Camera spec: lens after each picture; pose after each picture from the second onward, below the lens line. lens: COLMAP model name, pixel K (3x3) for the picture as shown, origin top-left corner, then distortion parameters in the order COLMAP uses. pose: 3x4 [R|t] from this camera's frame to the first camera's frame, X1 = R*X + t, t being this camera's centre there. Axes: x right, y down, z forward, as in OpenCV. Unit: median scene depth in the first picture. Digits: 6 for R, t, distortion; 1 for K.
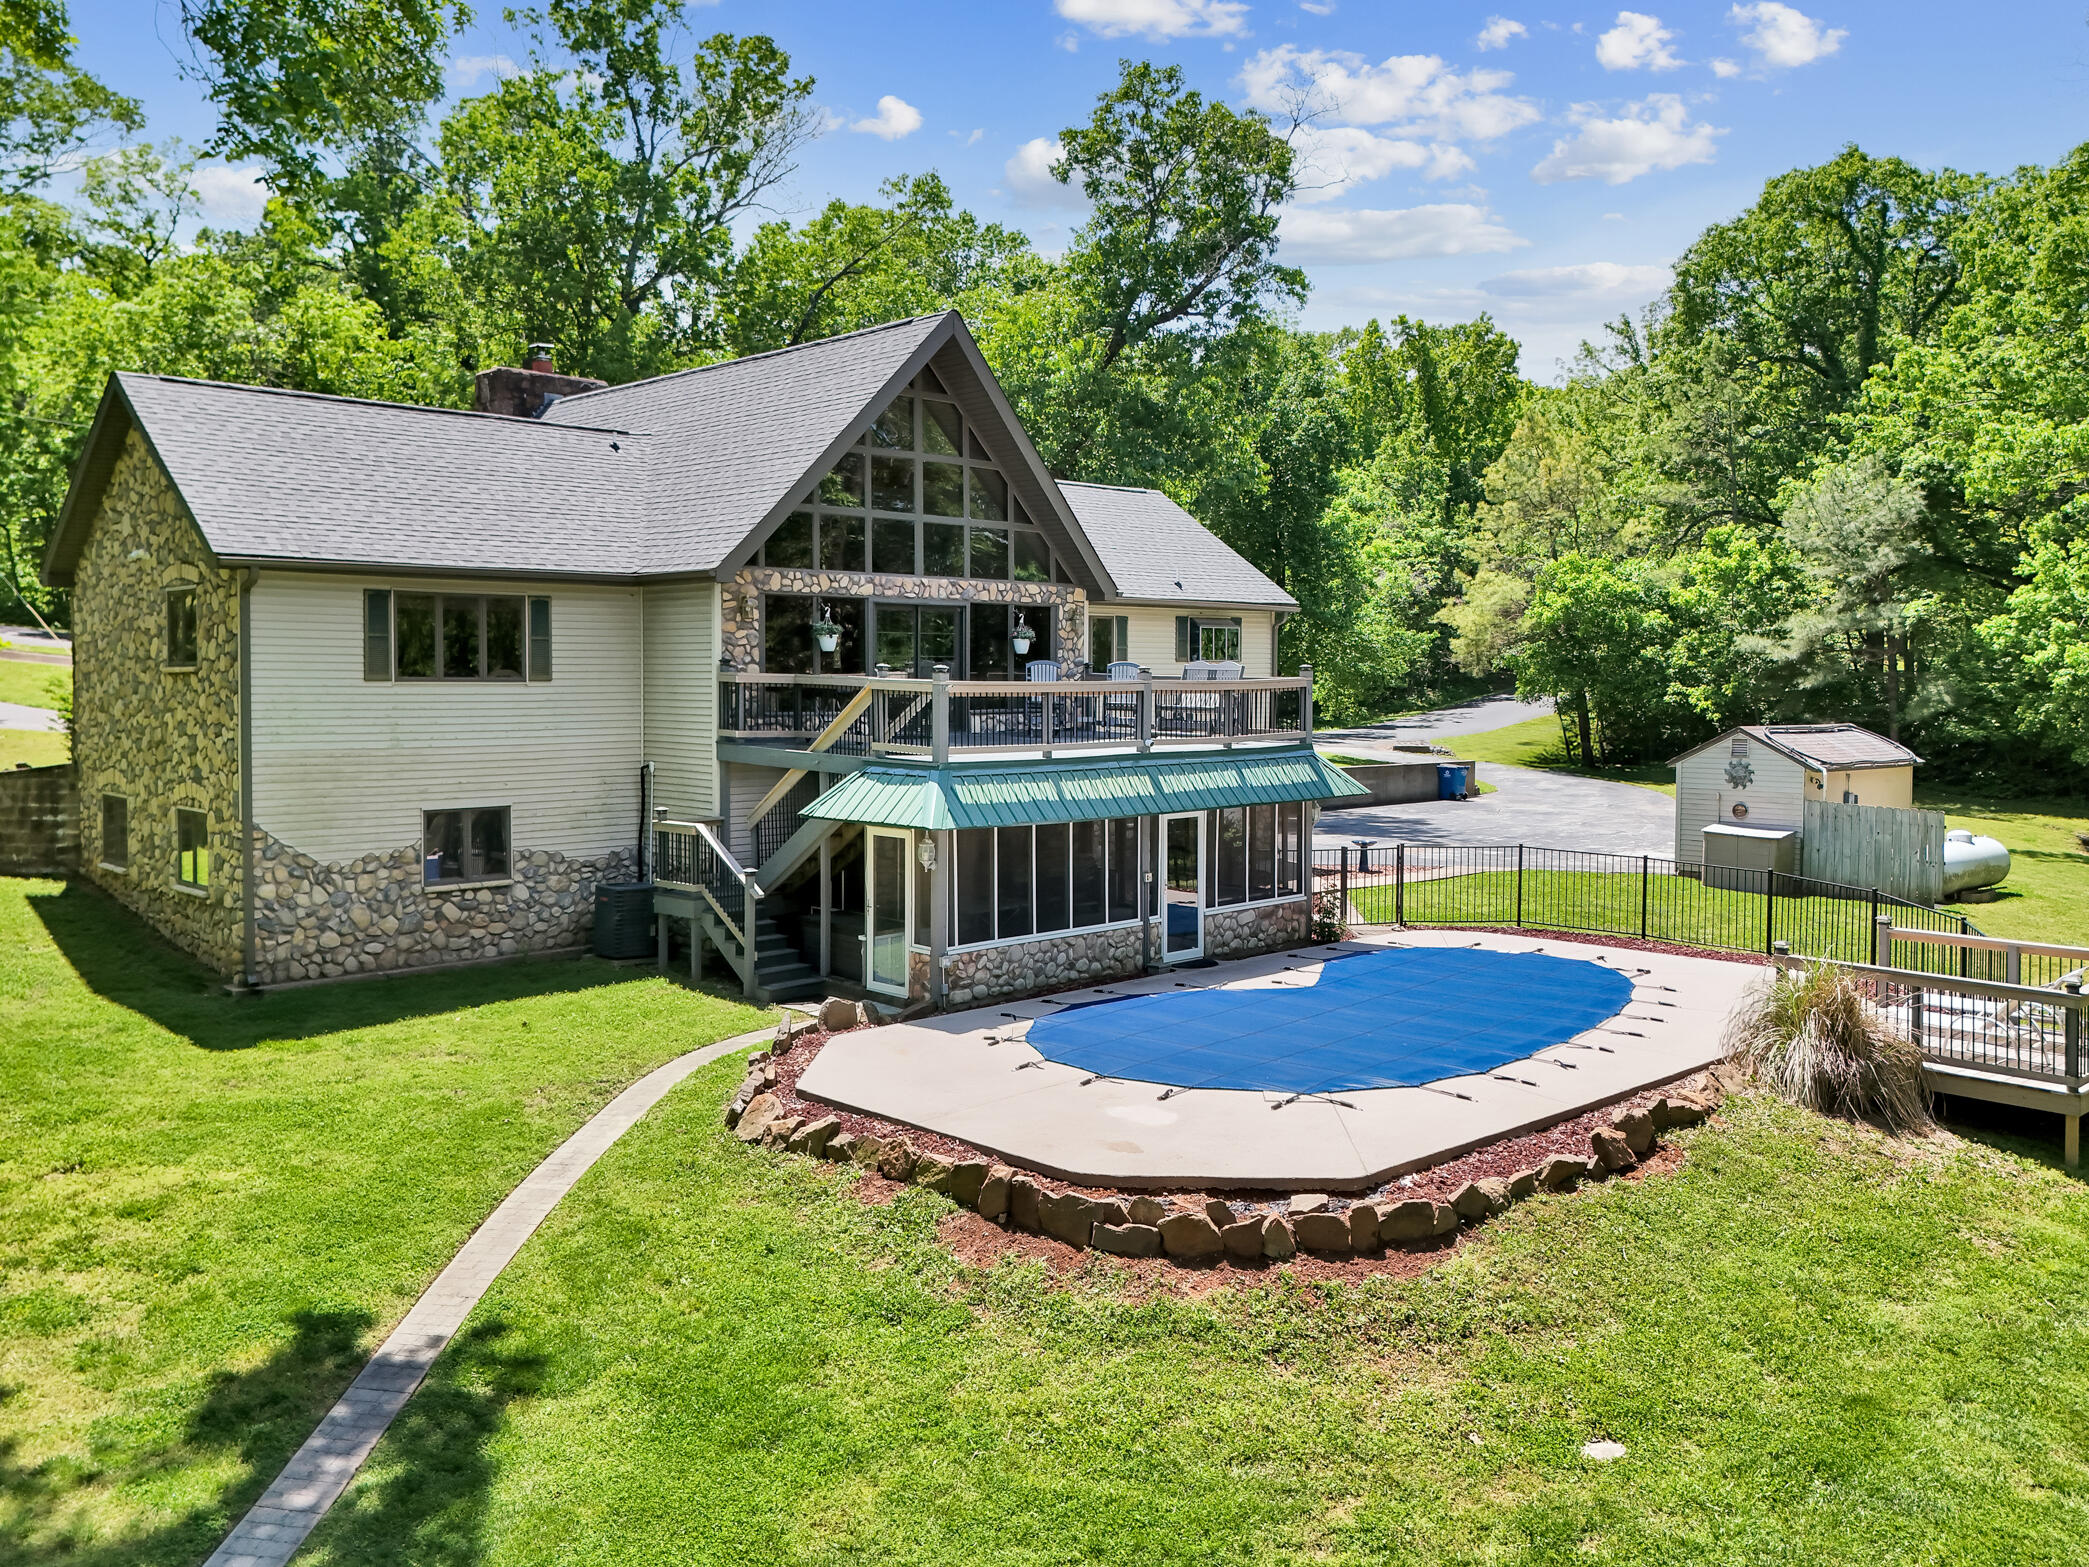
lens RADIAL K [[1664.0, 0, 1044.2], [0, 1664.0, 776.4], [0, 0, 1]] dist [0.085224, -0.000760]
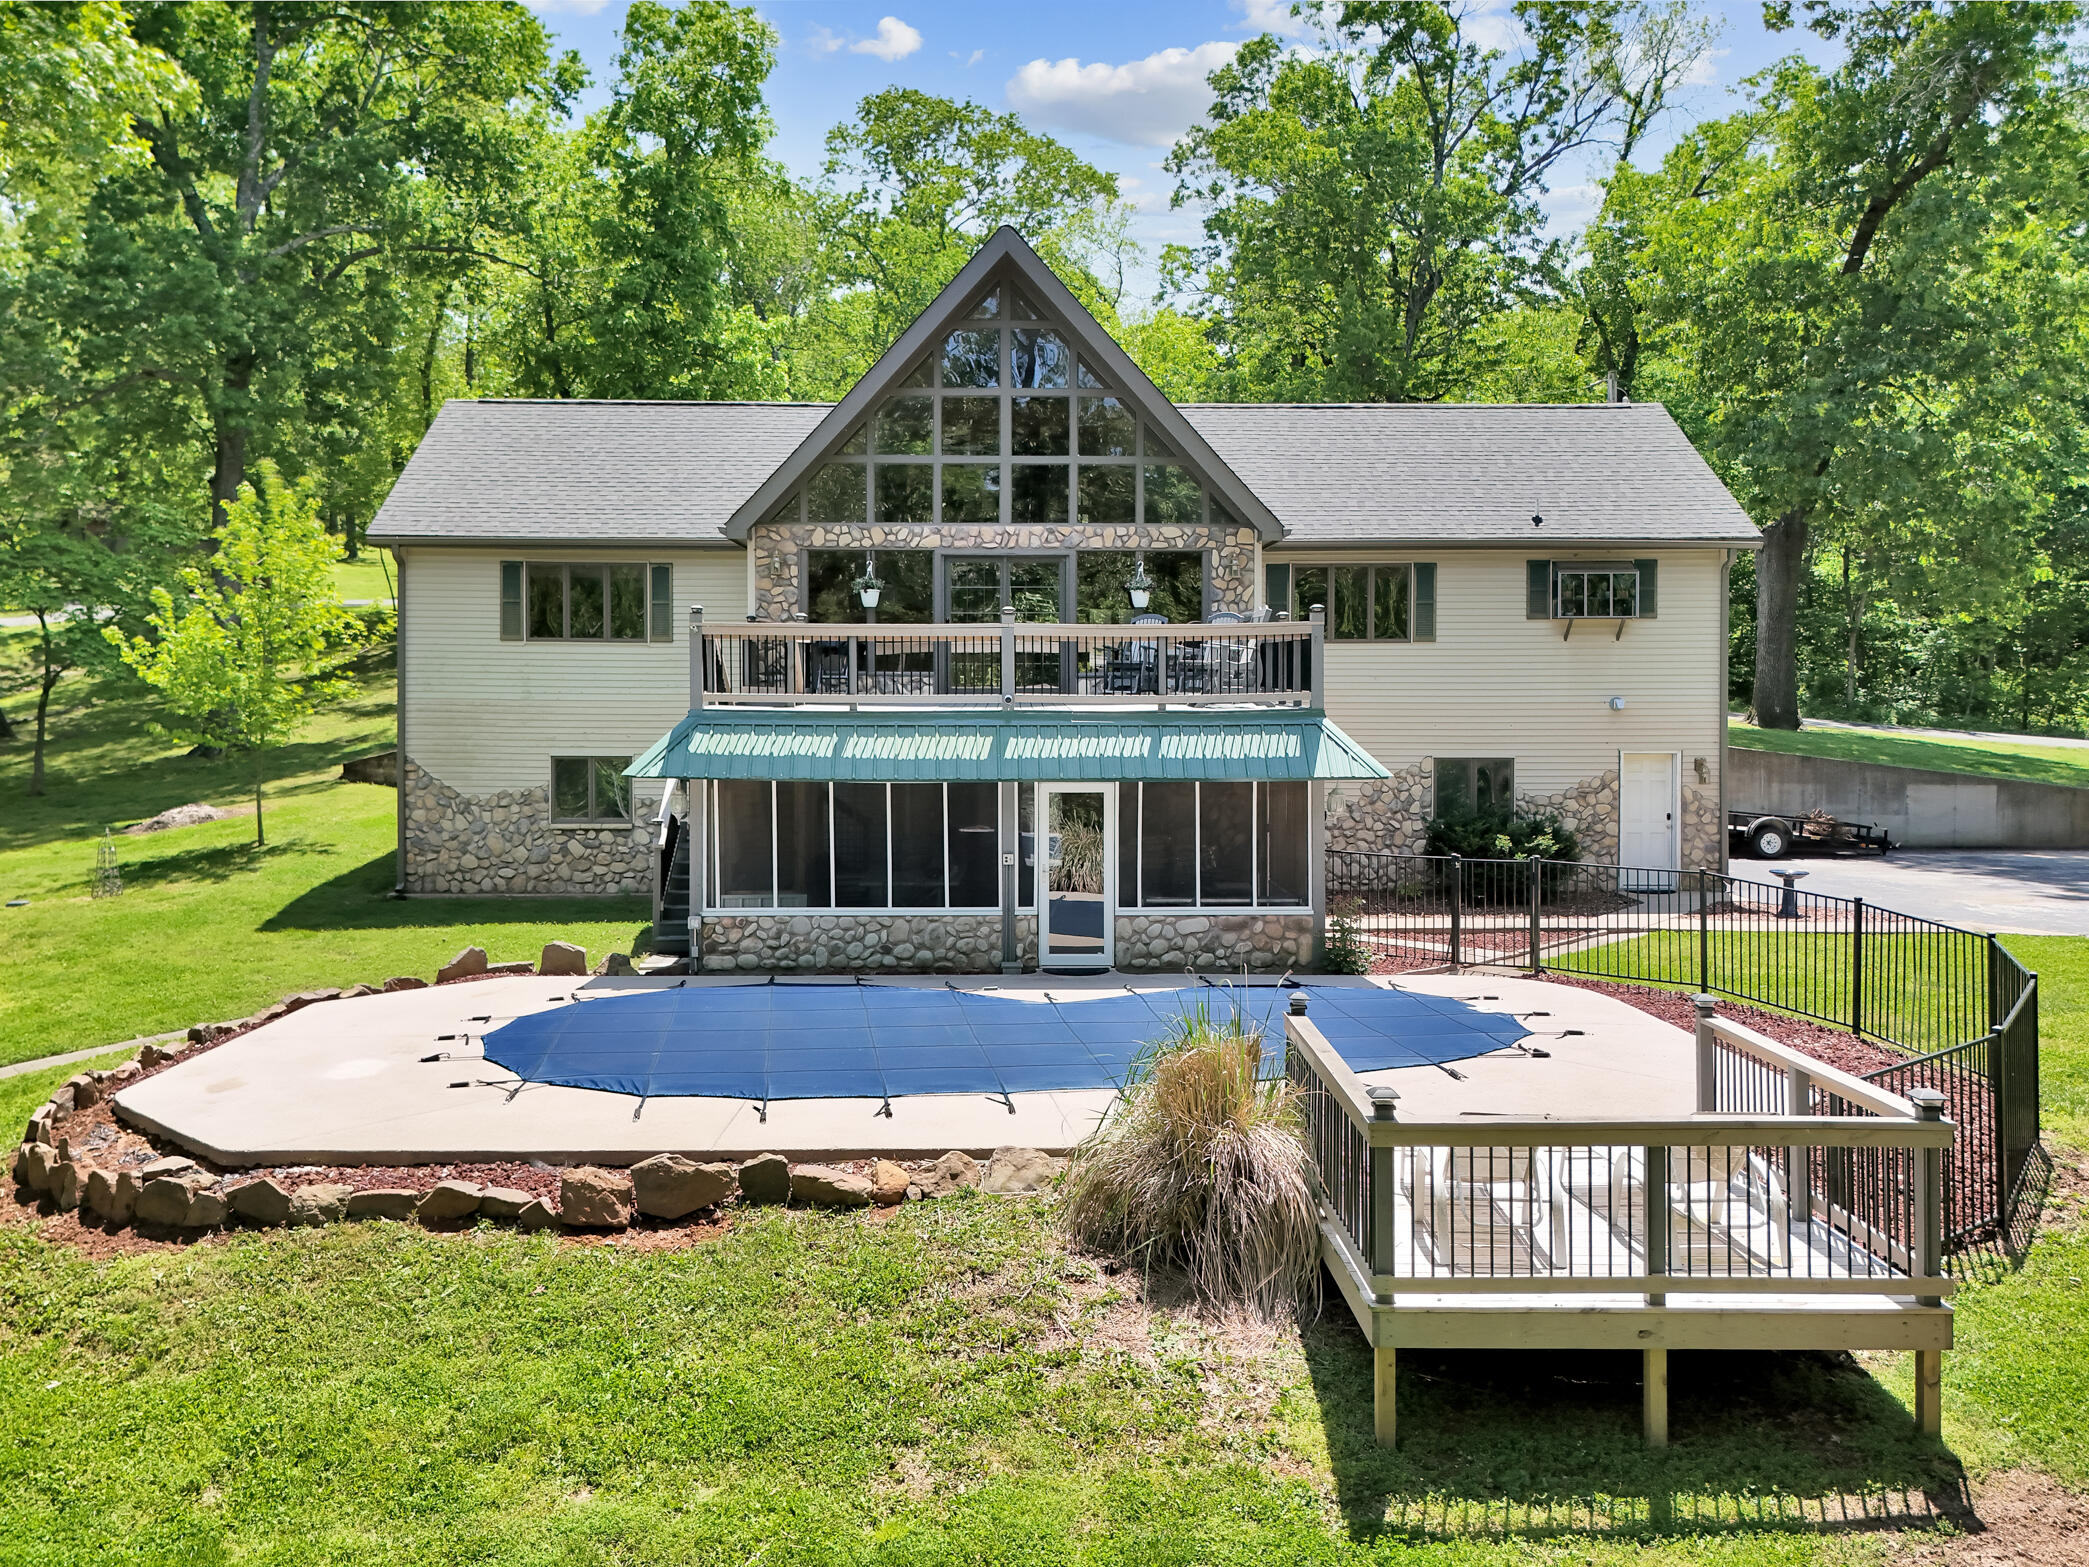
lens RADIAL K [[1628.7, 0, 616.2], [0, 1628.7, 713.9], [0, 0, 1]] dist [0.076263, -0.006002]
pose [[0.752530, 0.022462, -0.658175, 0.381767], [-0.043731, 0.998917, -0.015909, 0.007609], [0.657104, 0.040754, 0.752697, 0.203922]]
